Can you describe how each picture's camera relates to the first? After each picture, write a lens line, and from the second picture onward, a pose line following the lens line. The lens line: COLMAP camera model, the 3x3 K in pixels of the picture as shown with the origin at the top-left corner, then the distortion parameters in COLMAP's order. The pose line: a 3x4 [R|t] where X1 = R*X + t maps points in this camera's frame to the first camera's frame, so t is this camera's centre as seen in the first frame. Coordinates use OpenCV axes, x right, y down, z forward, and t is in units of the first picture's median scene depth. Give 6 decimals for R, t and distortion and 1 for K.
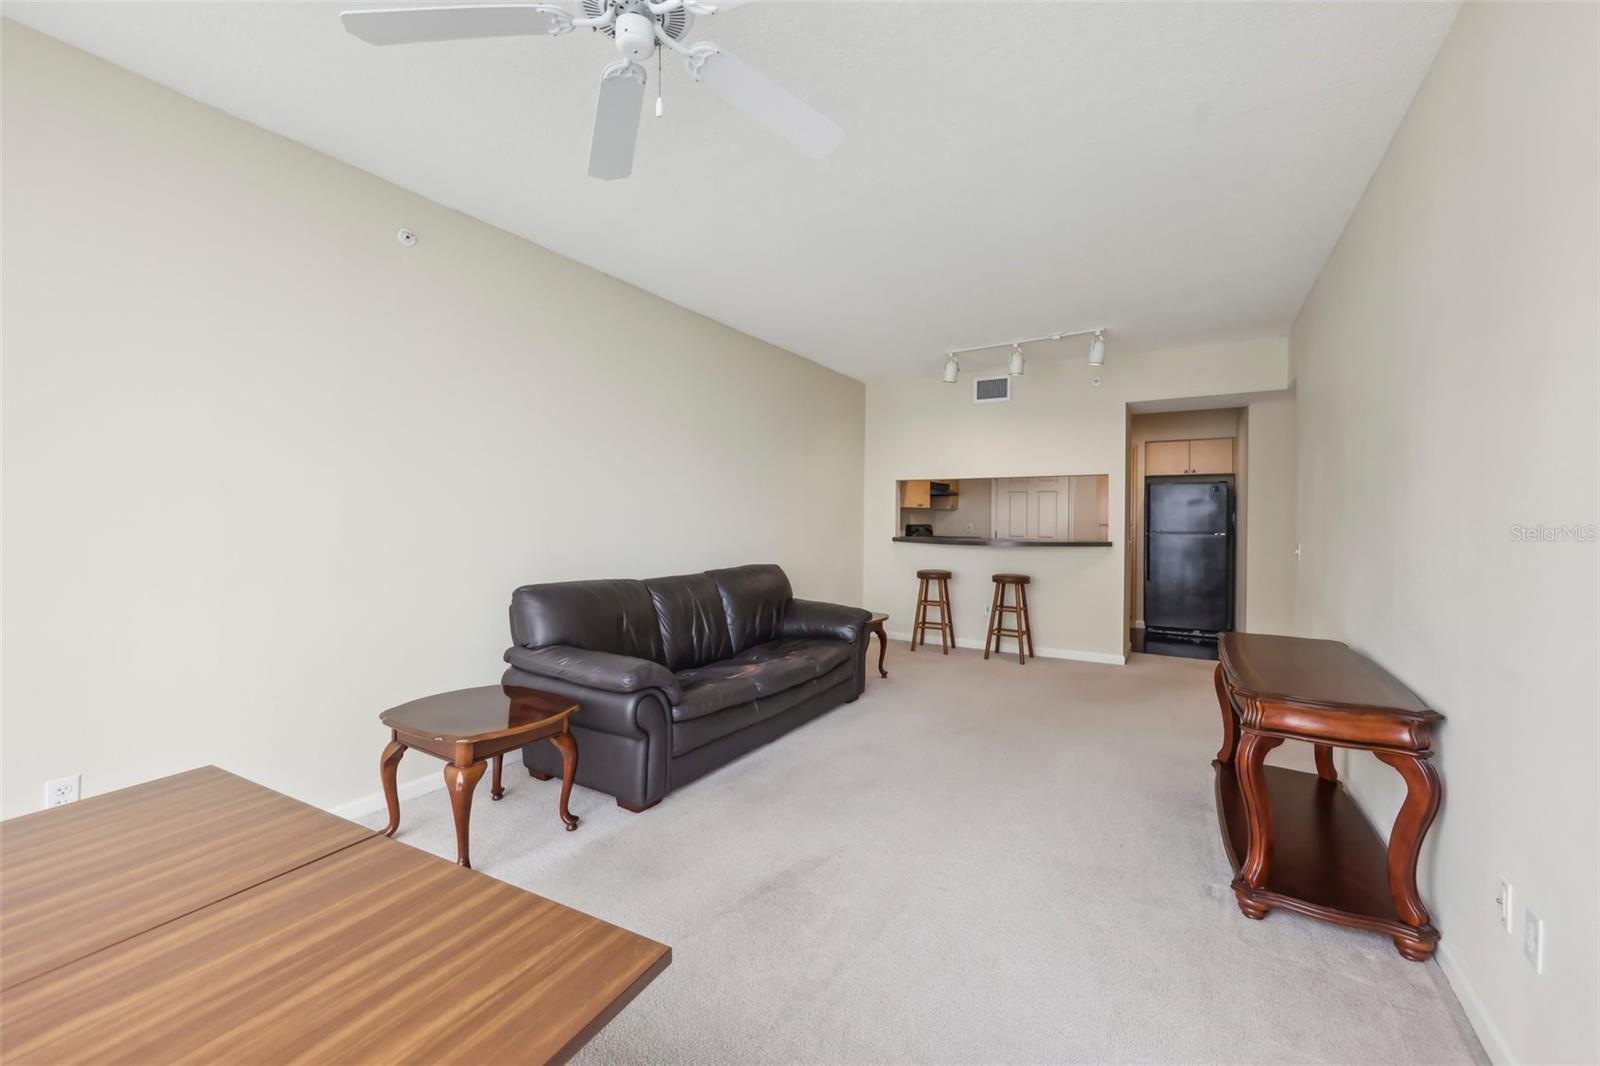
lens RADIAL K [[639.6, 0, 799.3], [0, 639.6, 520.9], [0, 0, 1]] dist [0.001870, -0.003051]
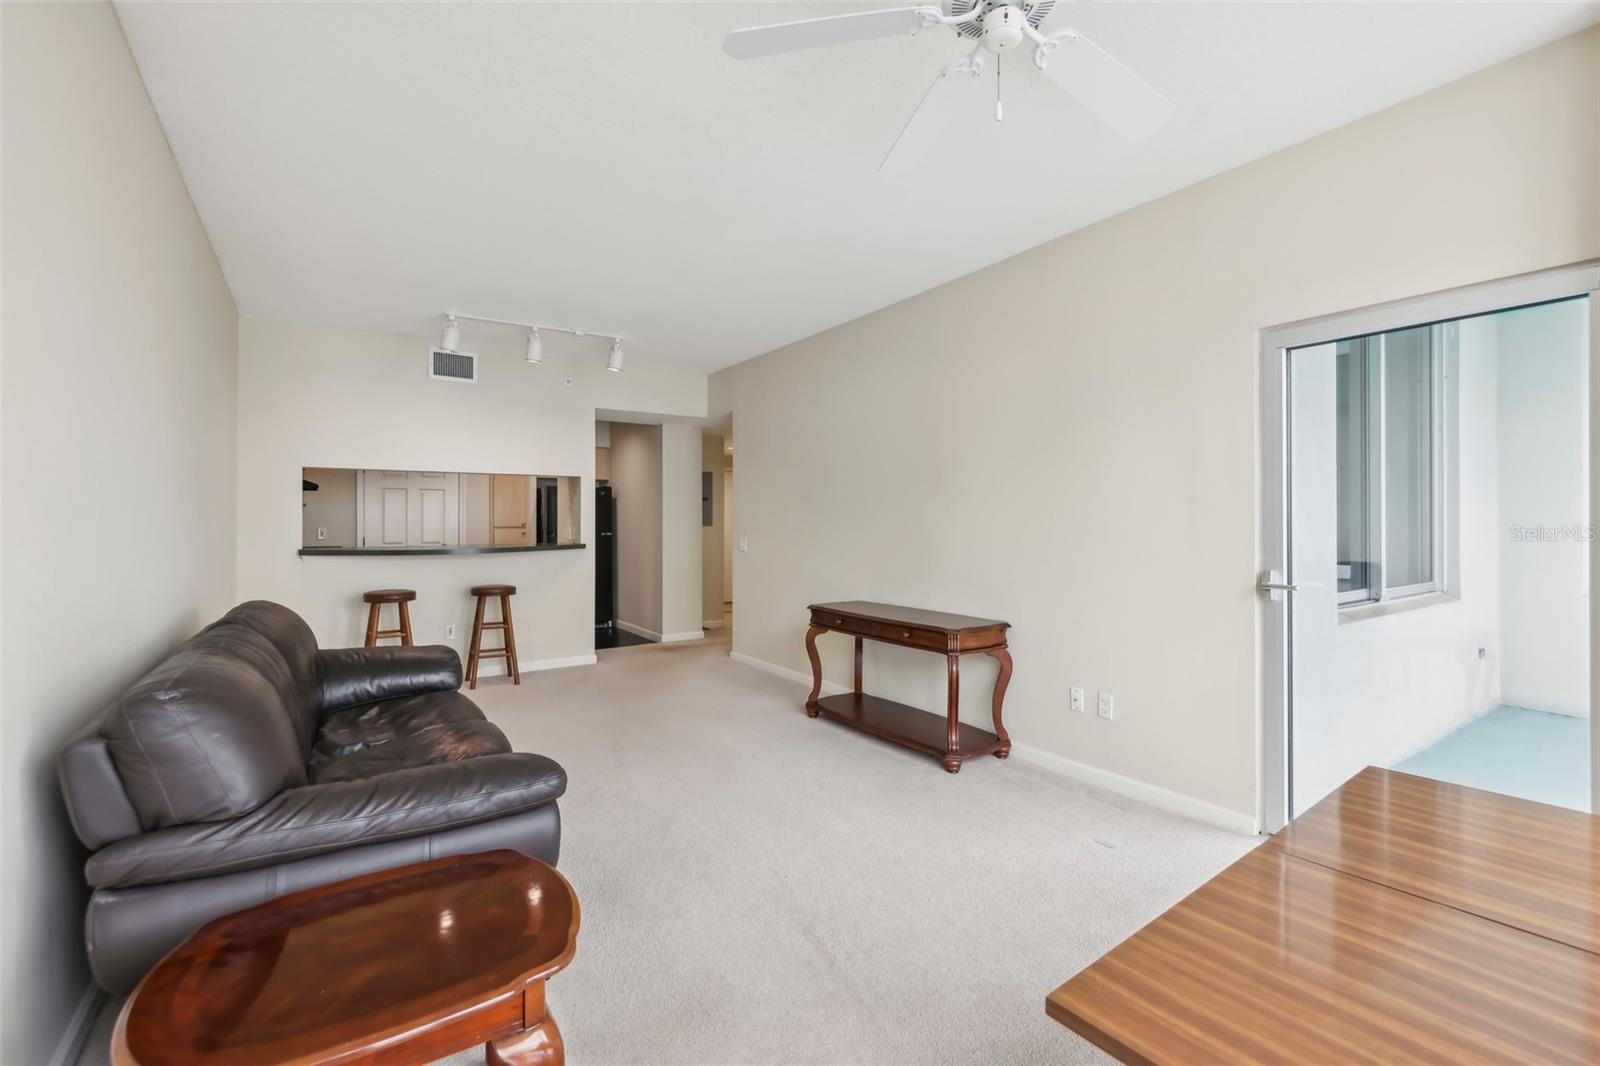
lens RADIAL K [[696.8, 0, 800.3], [0, 696.8, 524.1], [0, 0, 1]] dist [0.020256, -0.006702]
pose [[0.413424, -0.008562, 0.910499, -0.362990], [0.006338, 0.999959, 0.006525, -0.003172], [-0.910517, 0.003073, 0.413461, 0.224150]]
